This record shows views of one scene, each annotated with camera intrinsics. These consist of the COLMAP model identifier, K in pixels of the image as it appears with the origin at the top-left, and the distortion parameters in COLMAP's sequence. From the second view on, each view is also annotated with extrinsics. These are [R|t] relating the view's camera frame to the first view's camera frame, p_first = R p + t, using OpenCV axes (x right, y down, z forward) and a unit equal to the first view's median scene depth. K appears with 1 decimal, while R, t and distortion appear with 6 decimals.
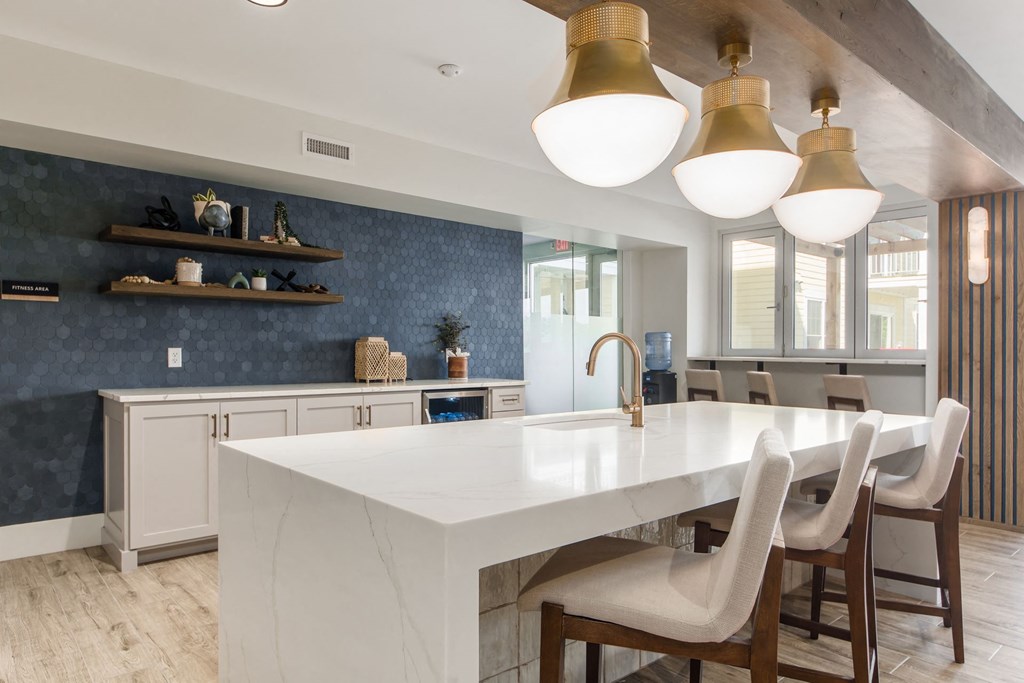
lens RADIAL K [[667.3, 0, 510.5], [0, 667.3, 349.0], [0, 0, 1]] dist [0.012381, -0.002516]
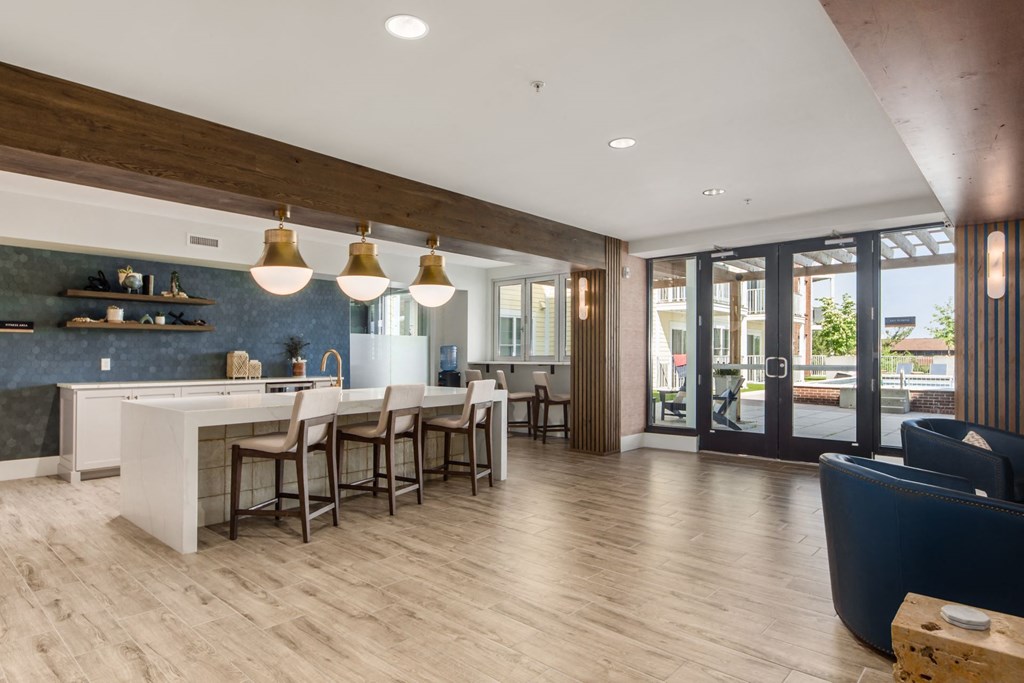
lens RADIAL K [[585.3, 0, 516.1], [0, 585.3, 340.2], [0, 0, 1]] dist [-0.002751, -0.000127]
pose [[0.992280, -0.002092, 0.124001, 0.338776], [0.005269, 0.999666, -0.025302, -0.005043], [-0.123906, 0.025760, 0.991960, -0.585443]]
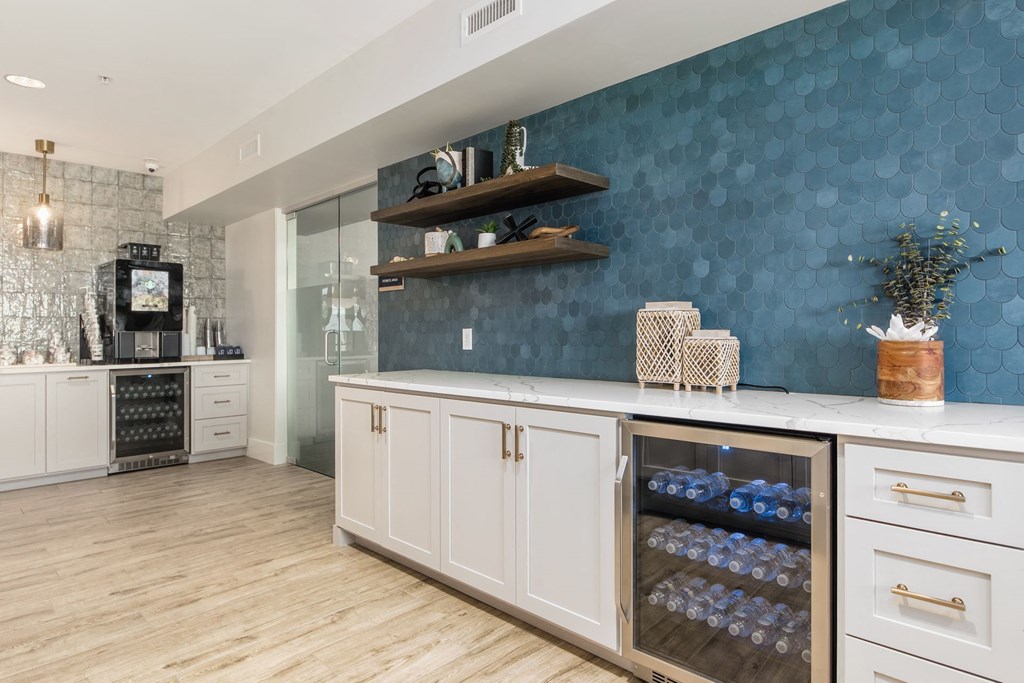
lens RADIAL K [[585.3, 0, 512.0], [0, 585.3, 336.8], [0, 0, 1]] dist [-0.002751, -0.000127]
pose [[0.075306, -0.003582, -0.997154, 0.285603], [0.005851, 0.999978, -0.003151, 0.012310], [0.997143, -0.005597, 0.075325, 0.985923]]
